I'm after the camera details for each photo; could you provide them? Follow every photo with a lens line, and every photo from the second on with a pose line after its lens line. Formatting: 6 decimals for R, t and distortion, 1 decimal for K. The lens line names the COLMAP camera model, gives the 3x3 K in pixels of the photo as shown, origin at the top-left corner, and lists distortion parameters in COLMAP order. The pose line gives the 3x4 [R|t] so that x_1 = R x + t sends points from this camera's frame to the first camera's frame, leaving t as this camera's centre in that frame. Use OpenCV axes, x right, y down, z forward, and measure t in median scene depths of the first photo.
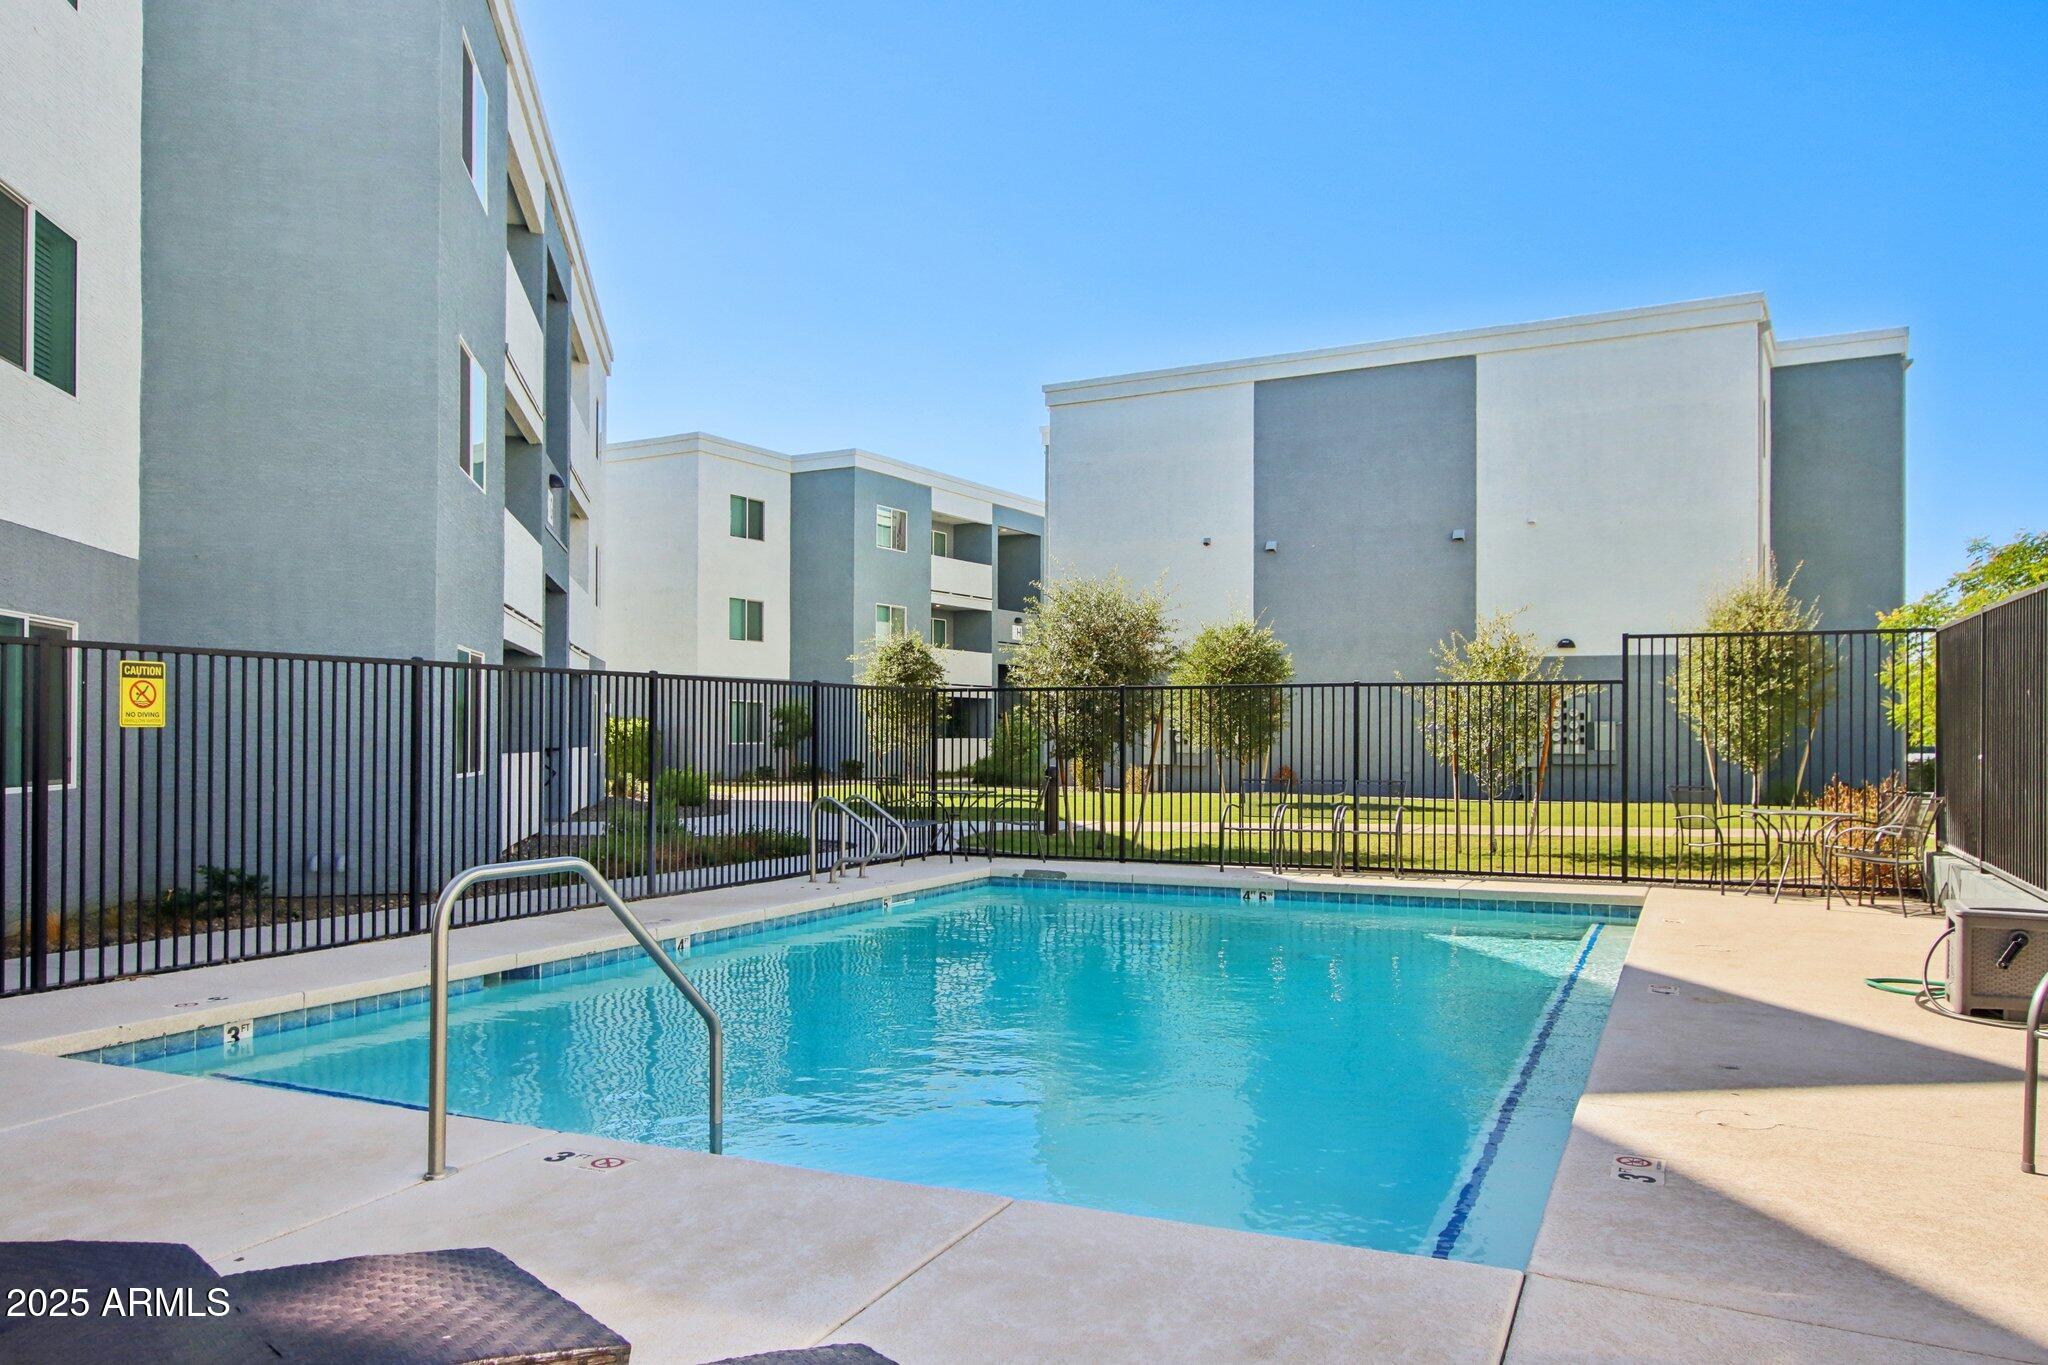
lens RADIAL K [[1467.9, 0, 1026.9], [0, 1467.9, 720.2], [0, 0, 1]] dist [0.001993, 0.000697]
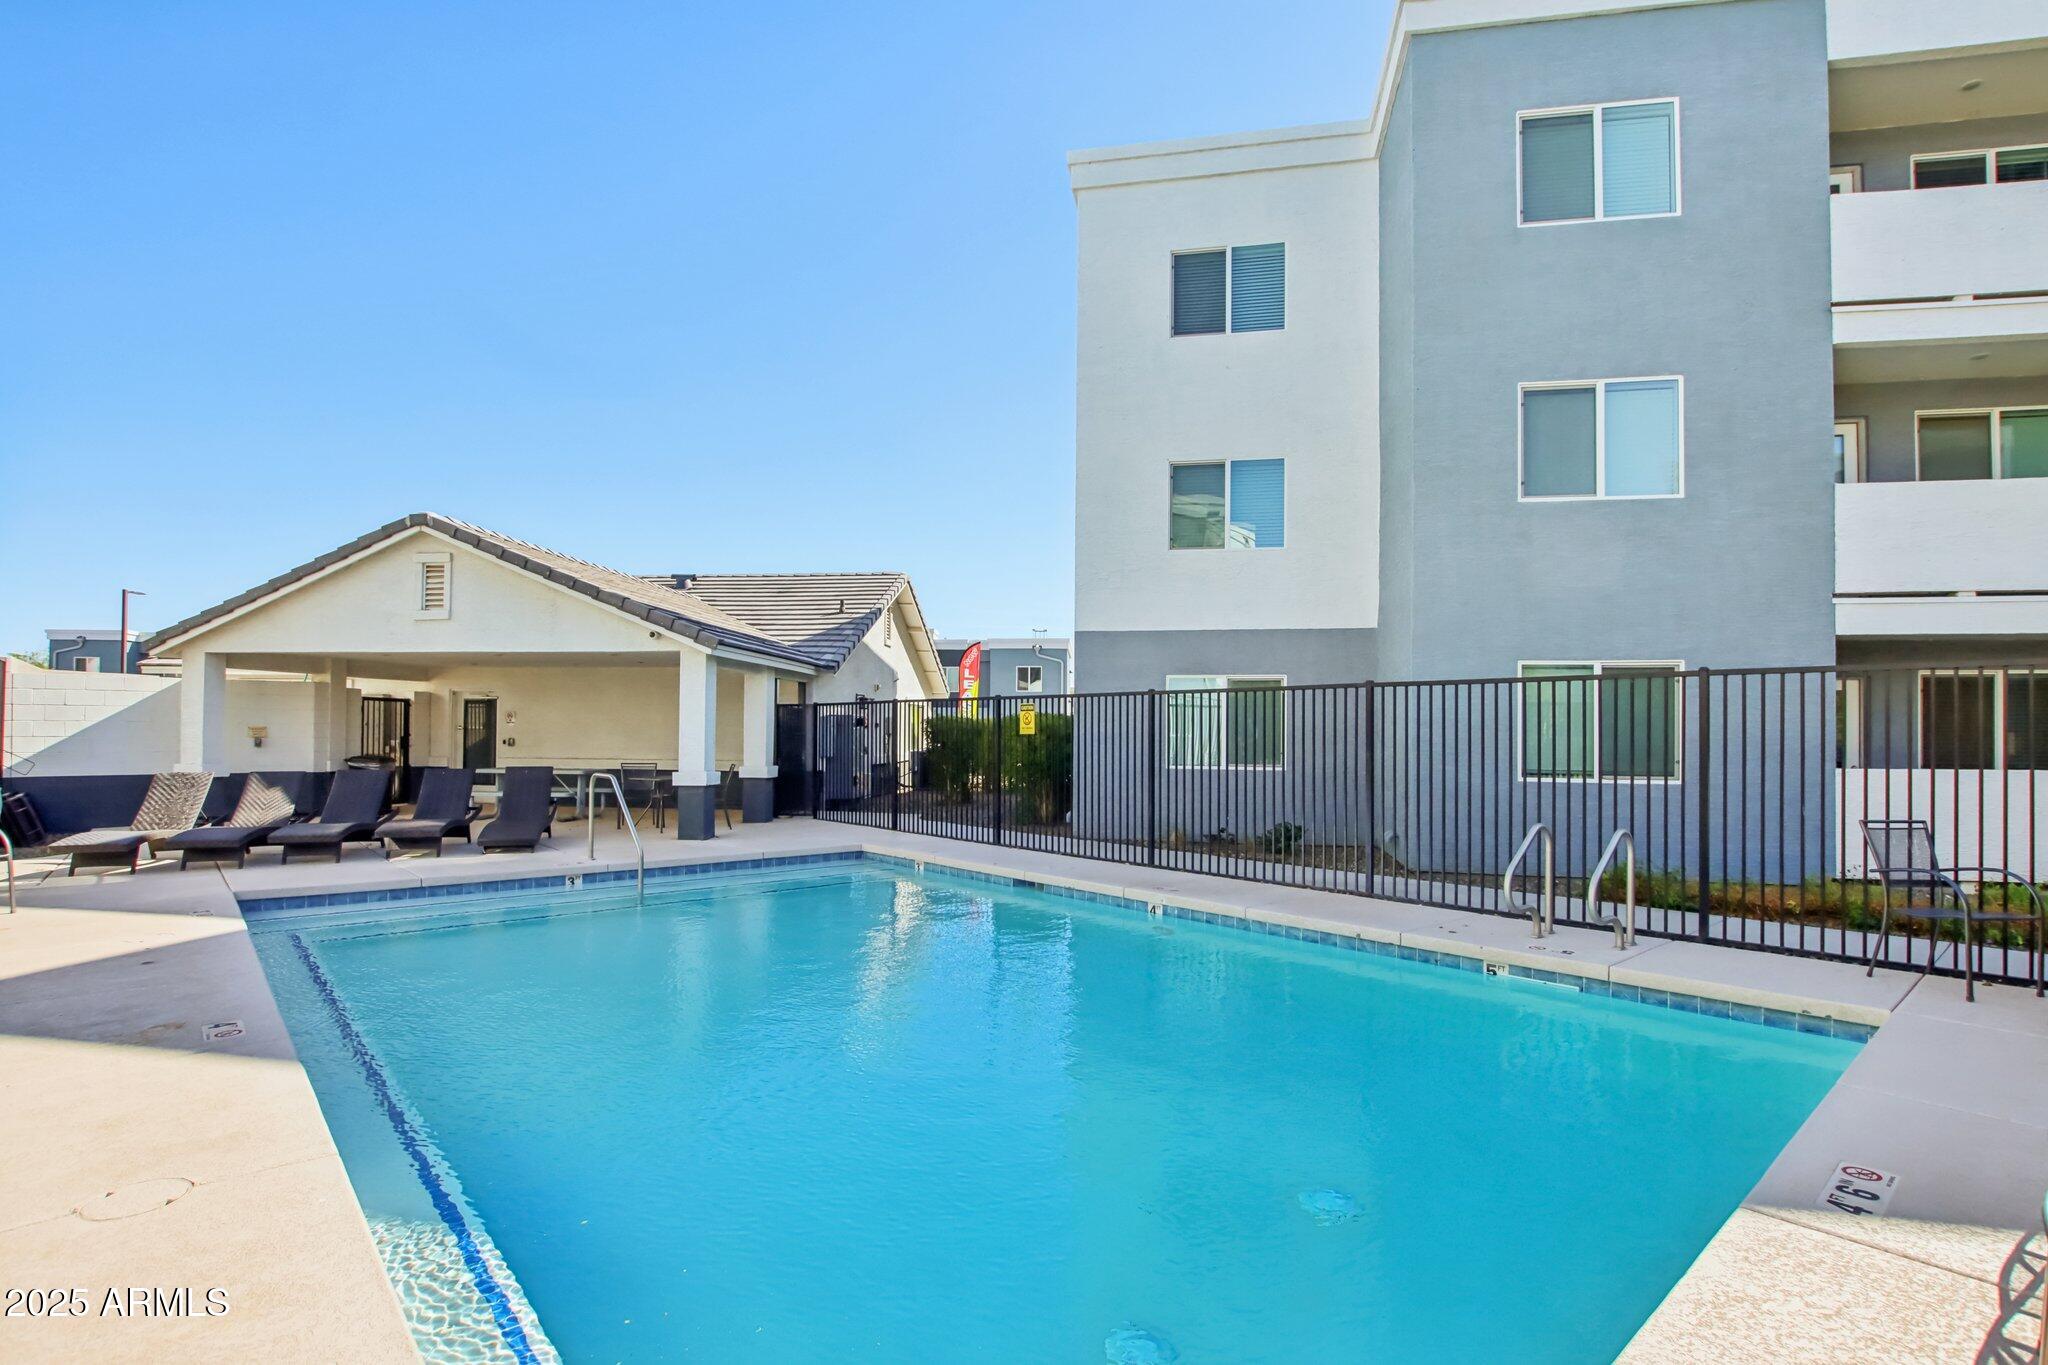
lens RADIAL K [[990.2, 0, 1025.8], [0, 990.2, 734.2], [0, 0, 1]] dist [-0.003107, -0.000061]
pose [[-0.400387, -0.007946, -0.916312, 0.560118], [-0.000595, 0.999964, -0.008411, 0.012741], [0.916346, -0.002822, -0.400377, 1.209052]]
